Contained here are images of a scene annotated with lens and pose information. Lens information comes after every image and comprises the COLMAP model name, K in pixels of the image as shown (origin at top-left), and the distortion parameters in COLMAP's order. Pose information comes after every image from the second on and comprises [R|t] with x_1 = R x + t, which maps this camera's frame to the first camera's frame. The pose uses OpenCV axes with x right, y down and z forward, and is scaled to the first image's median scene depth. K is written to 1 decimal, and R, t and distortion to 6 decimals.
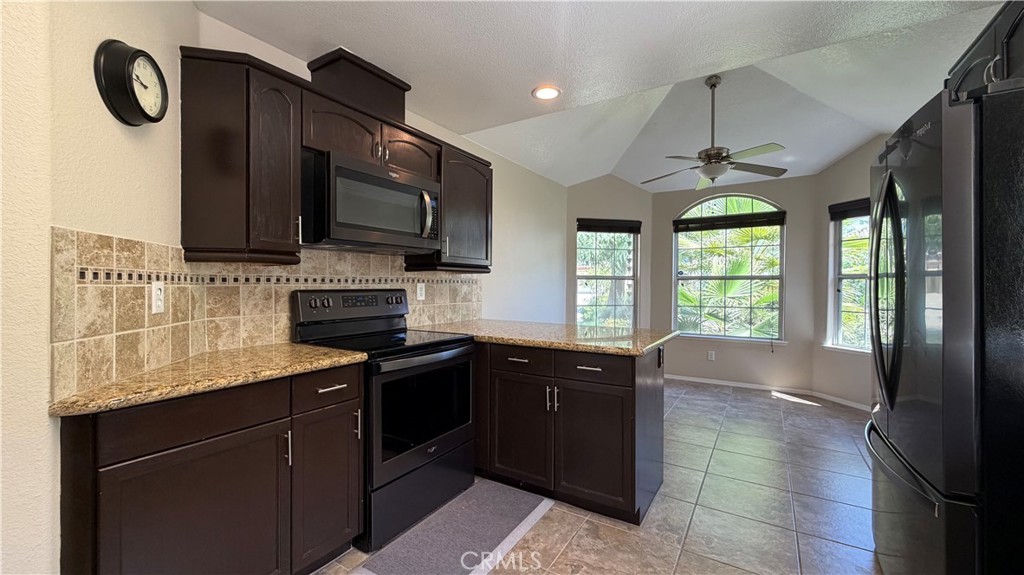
lens RADIAL K [[408.1, 0, 508.4], [0, 408.1, 287.8], [0, 0, 1]] dist [0.000068, -0.000216]
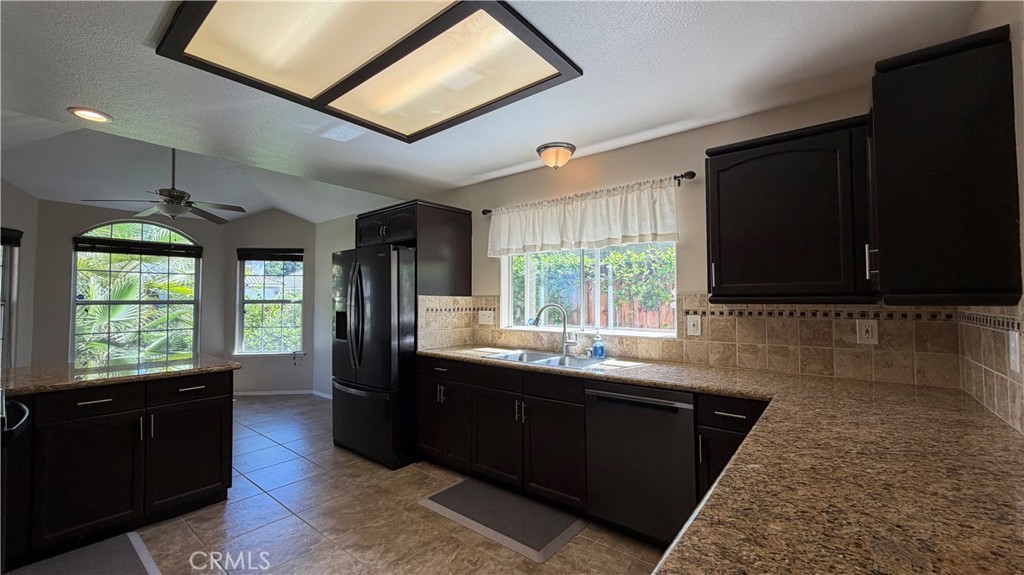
lens RADIAL K [[408.1, 0, 508.4], [0, 408.1, 287.8], [0, 0, 1]] dist [0.000068, -0.000216]
pose [[0.121330, 0.025583, 0.992282, -0.760947], [0.012611, 0.999547, -0.027312, -0.046319], [-0.992532, 0.015827, 0.120953, -0.065061]]
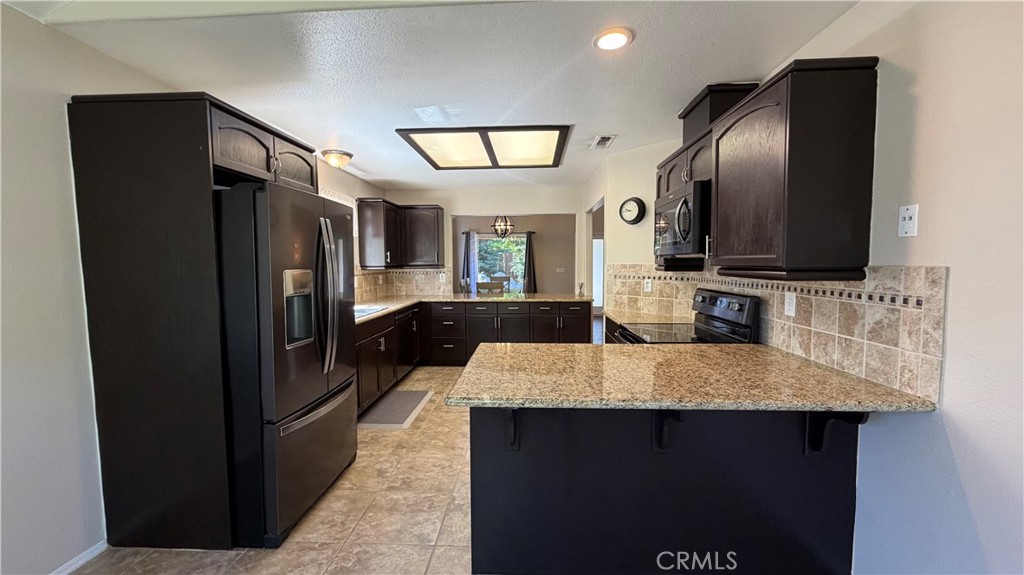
lens RADIAL K [[408.1, 0, 508.4], [0, 408.1, 287.8], [0, 0, 1]] dist [0.000068, -0.000216]
pose [[-0.873850, 0.033728, -0.485025, 0.684503], [0.000518, 0.997655, 0.068442, -0.083251], [0.486196, 0.059557, -0.871818, 1.702171]]
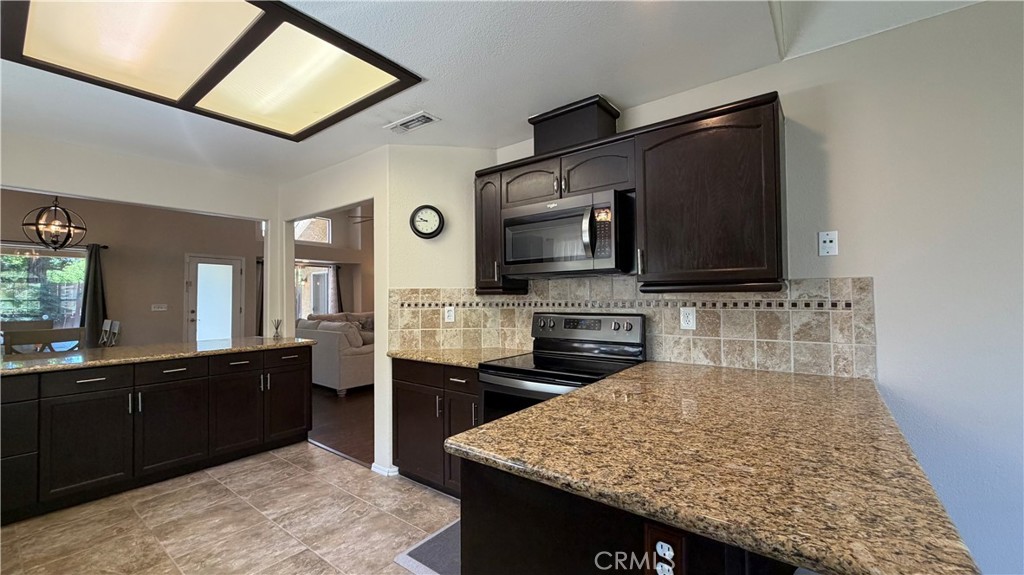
lens RADIAL K [[408.1, 0, 508.4], [0, 408.1, 287.8], [0, 0, 1]] dist [0.000068, -0.000216]
pose [[-0.096651, -0.025431, -0.994993, 0.711762], [0.001396, 0.999669, -0.025686, -0.035249], [0.995317, -0.003872, -0.096583, 0.914949]]
